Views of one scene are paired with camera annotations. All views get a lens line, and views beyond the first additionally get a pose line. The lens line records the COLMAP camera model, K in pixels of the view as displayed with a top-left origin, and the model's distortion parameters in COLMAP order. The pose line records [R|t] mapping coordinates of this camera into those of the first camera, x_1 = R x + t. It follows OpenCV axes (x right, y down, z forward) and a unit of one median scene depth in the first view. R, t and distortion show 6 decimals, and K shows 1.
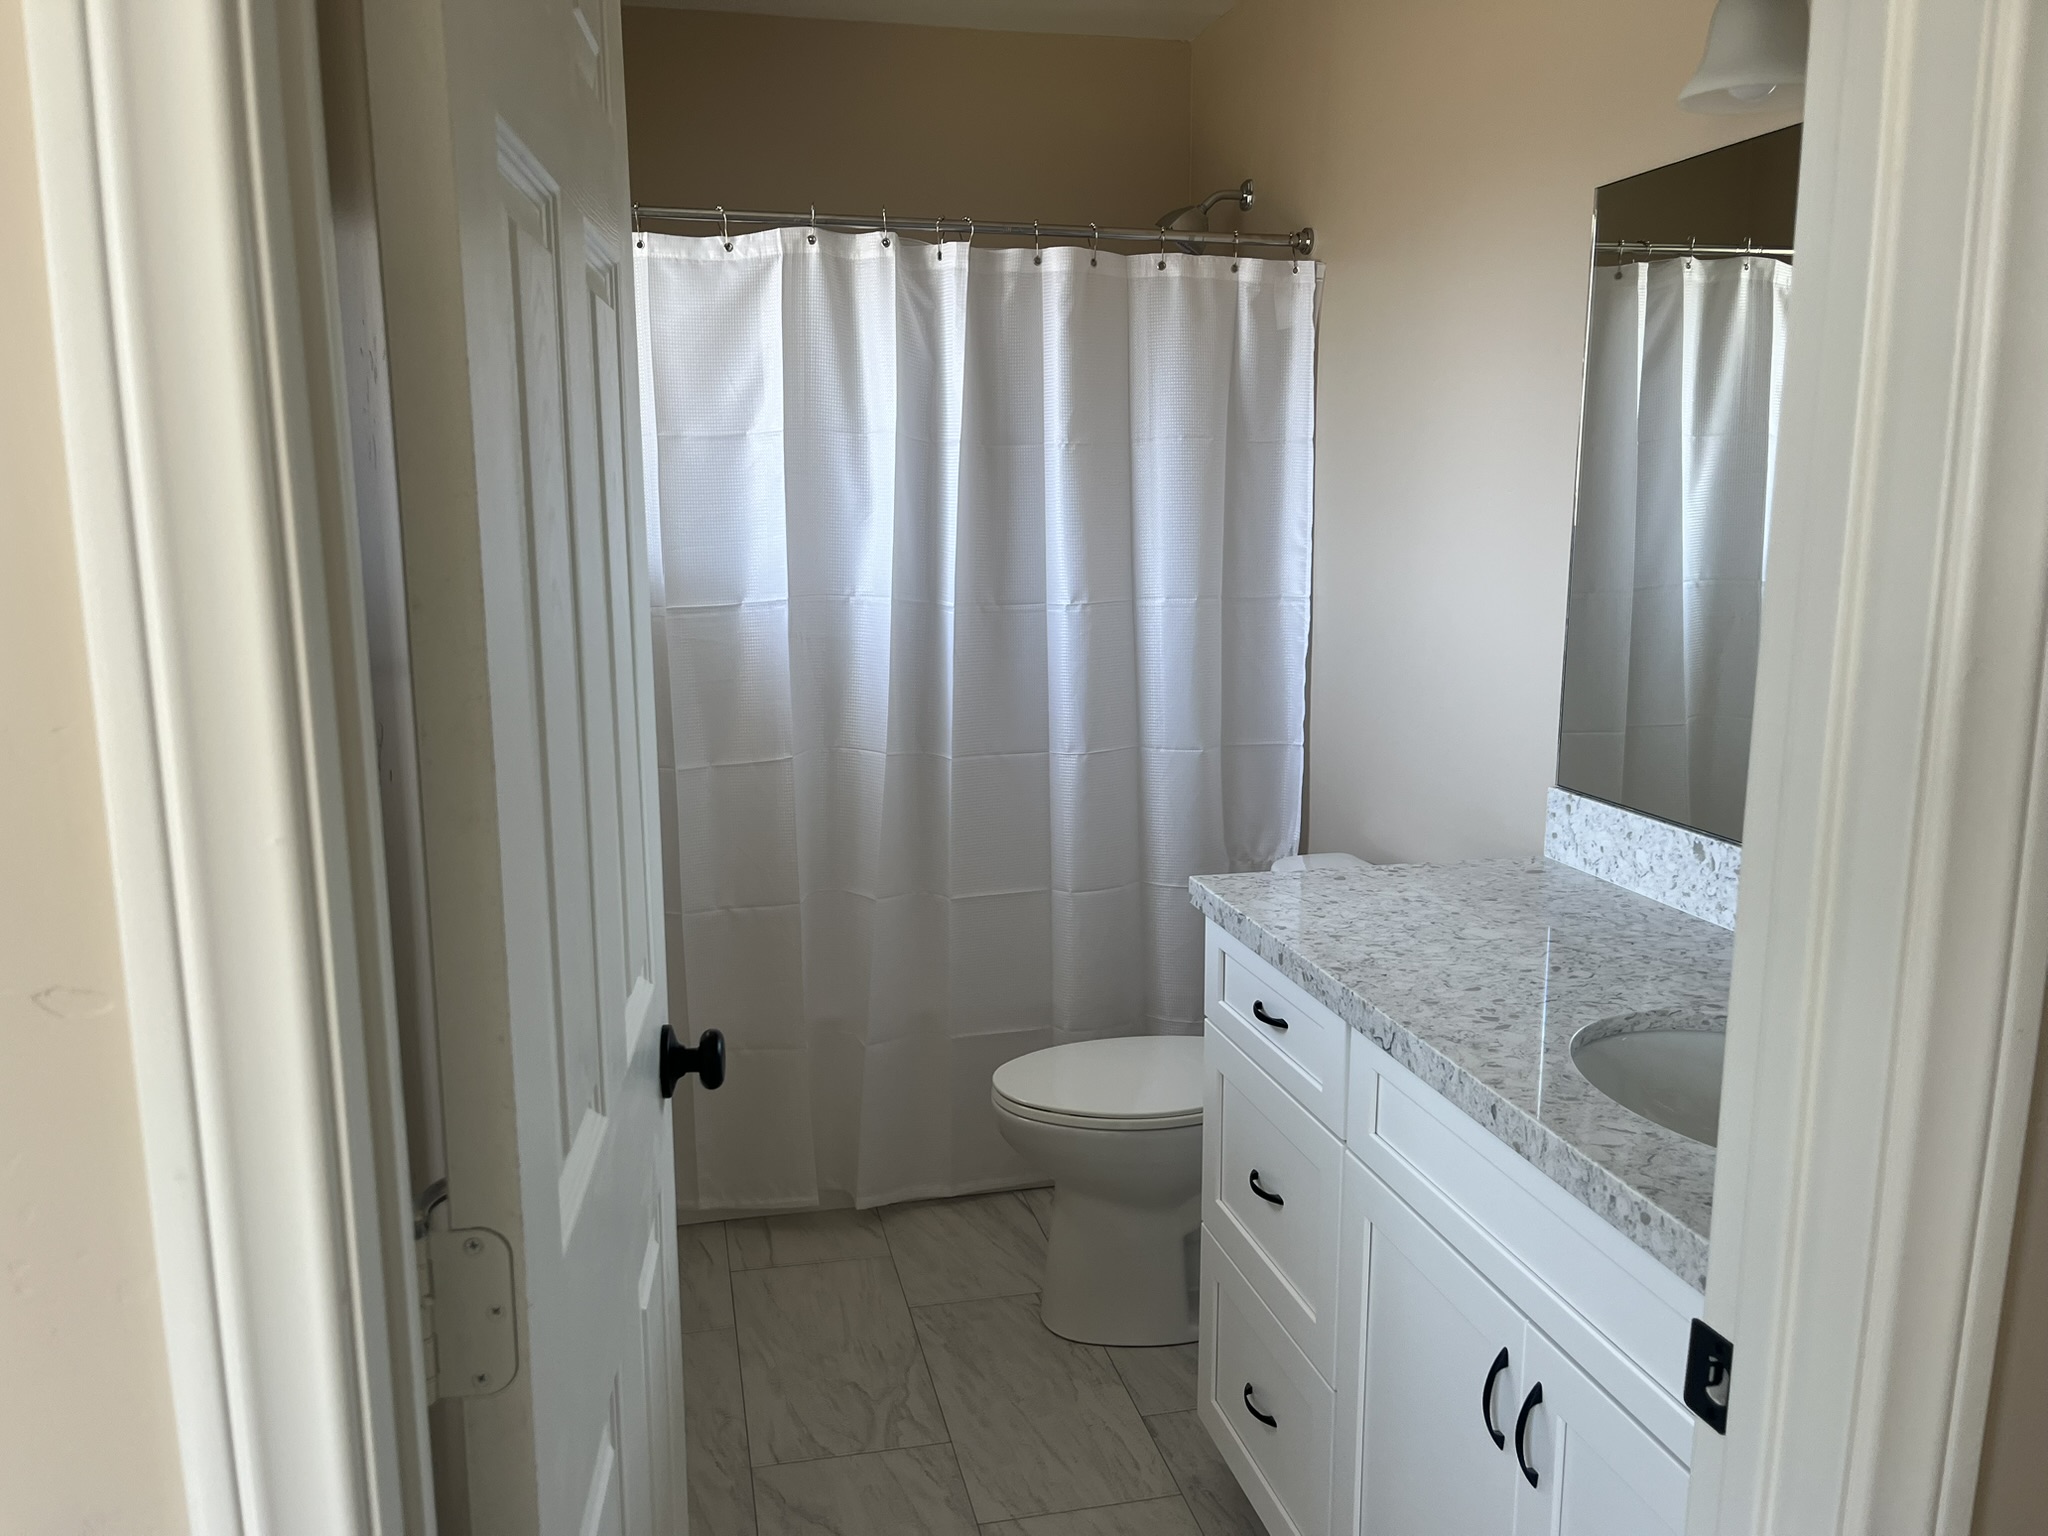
lens RADIAL K [[1538.6, 0, 1024.0], [0, 1538.6, 768.0], [0, 0, 1]] dist [-0.000465, -0.000116]
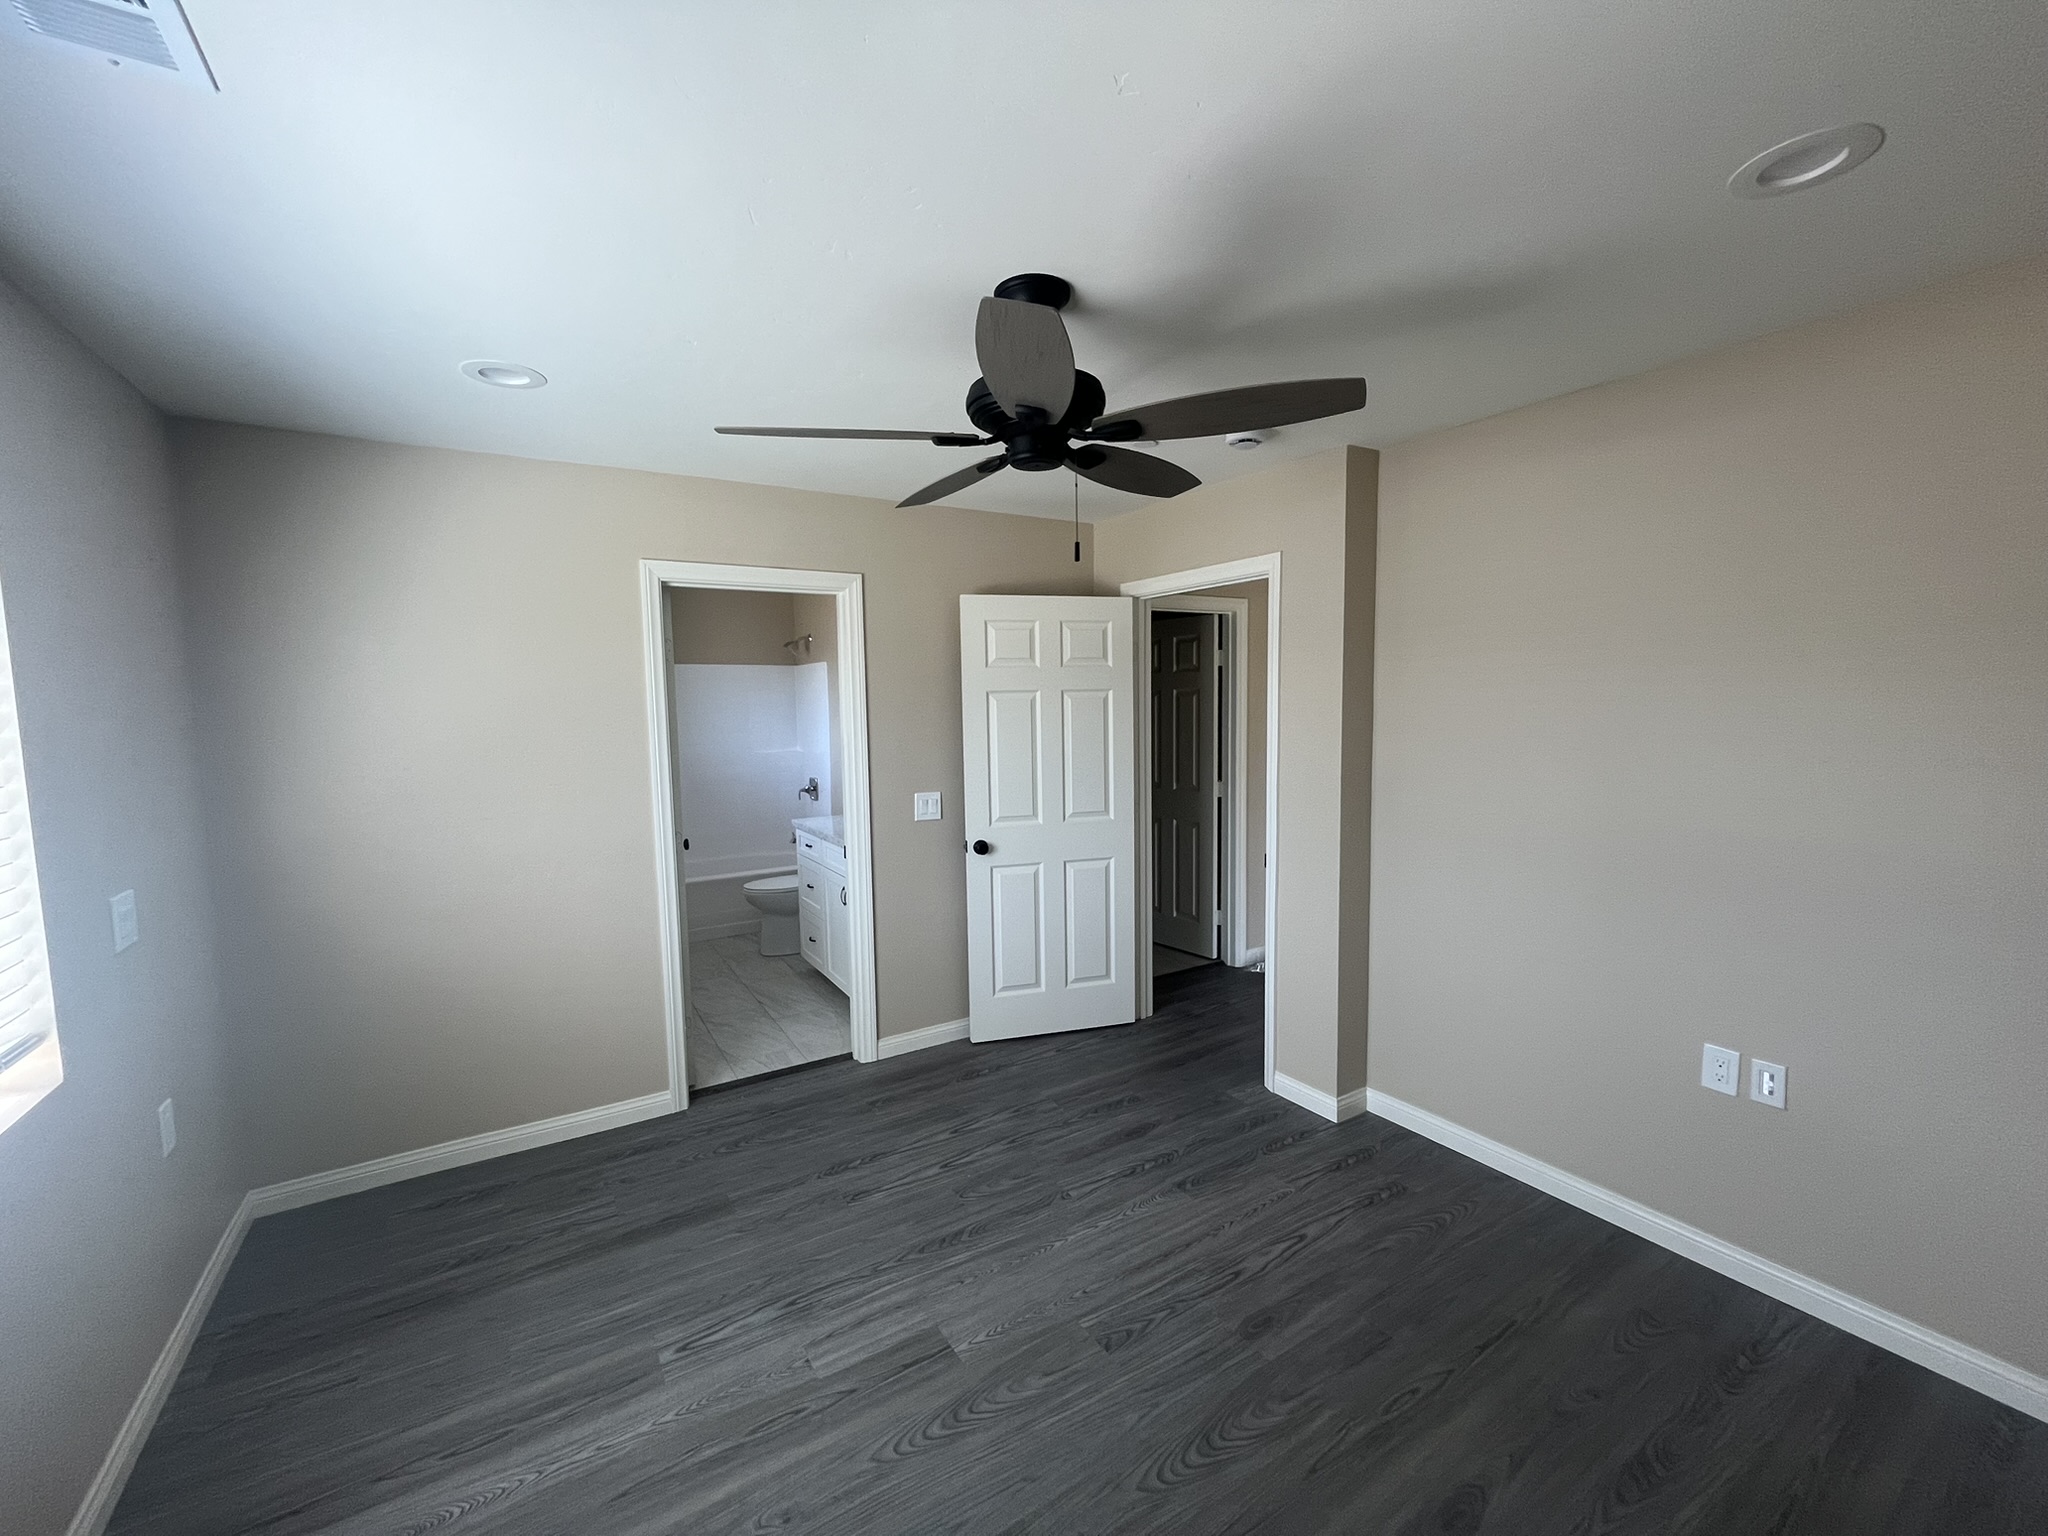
lens RADIAL K [[833.7, 0, 1020.9], [0, 833.7, 772.0], [0, 0, 1]] dist [-0.001162, -0.000118]
pose [[0.950391, -0.039363, 0.308558, 0.006276], [0.070499, 0.993406, -0.090414, 0.188566], [-0.302964, 0.107682, 0.946899, -1.337102]]
